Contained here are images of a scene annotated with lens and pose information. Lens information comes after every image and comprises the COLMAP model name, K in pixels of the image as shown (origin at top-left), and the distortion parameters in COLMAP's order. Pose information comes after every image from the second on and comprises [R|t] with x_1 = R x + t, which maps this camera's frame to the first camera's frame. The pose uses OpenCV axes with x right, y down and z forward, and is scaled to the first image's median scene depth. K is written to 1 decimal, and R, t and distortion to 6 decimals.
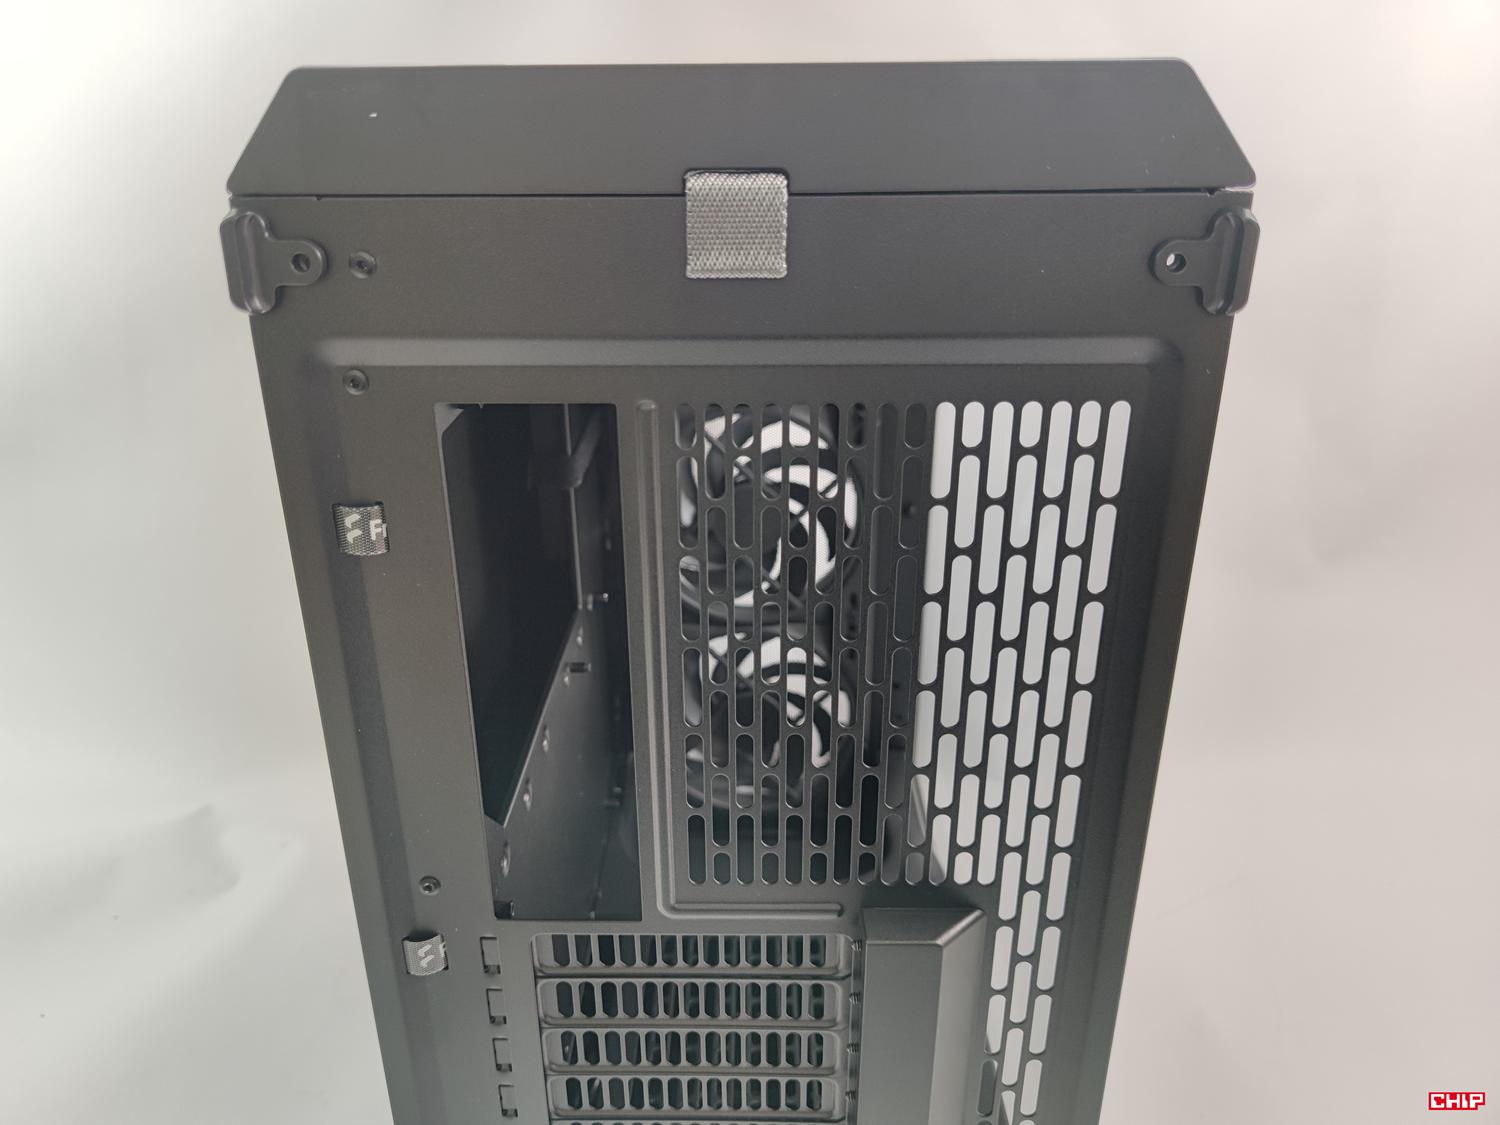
lens RADIAL K [[1100.3, 0, 726.5], [0, 1100.3, 561.5], [0, 0, 1]] dist [0.062028, -0.151079]
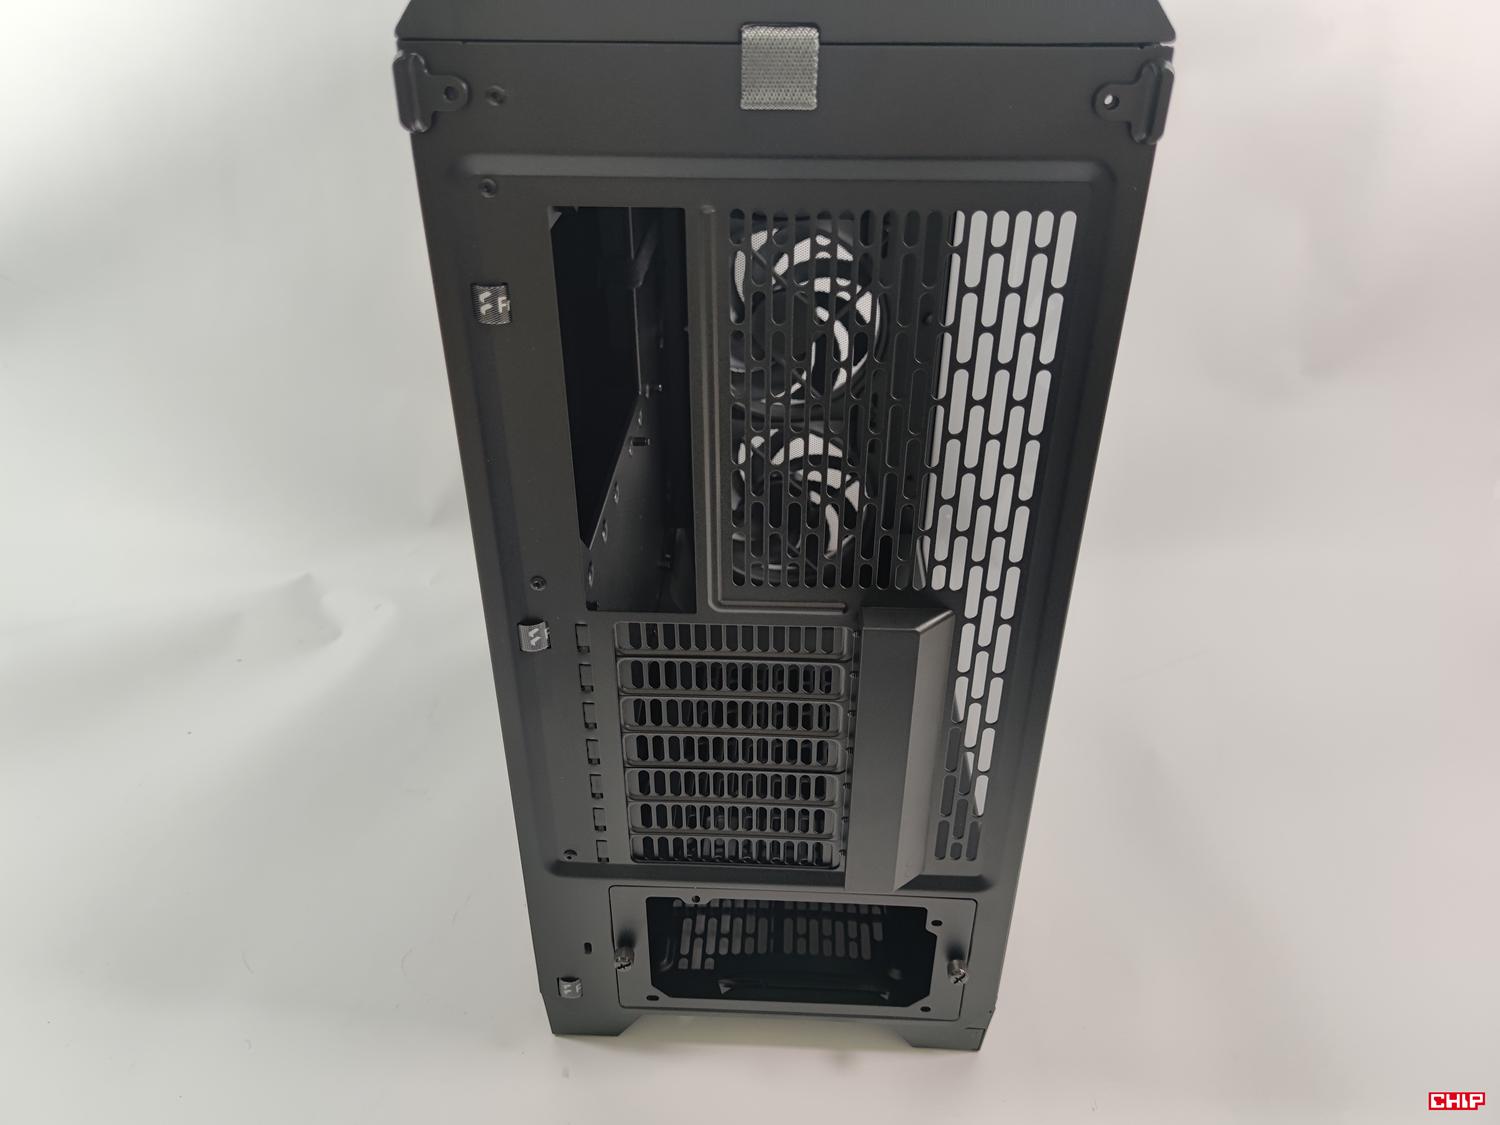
lens RADIAL K [[1098.9, 0, 739.8], [0, 1098.9, 556.1], [0, 0, 1]] dist [0.071113, -0.150691]
pose [[0.999659, 0.020325, -0.016412, -0.003542], [-0.017726, 0.989217, 0.145378, 0.060672], [0.019190, -0.145038, 0.989240, -0.295067]]
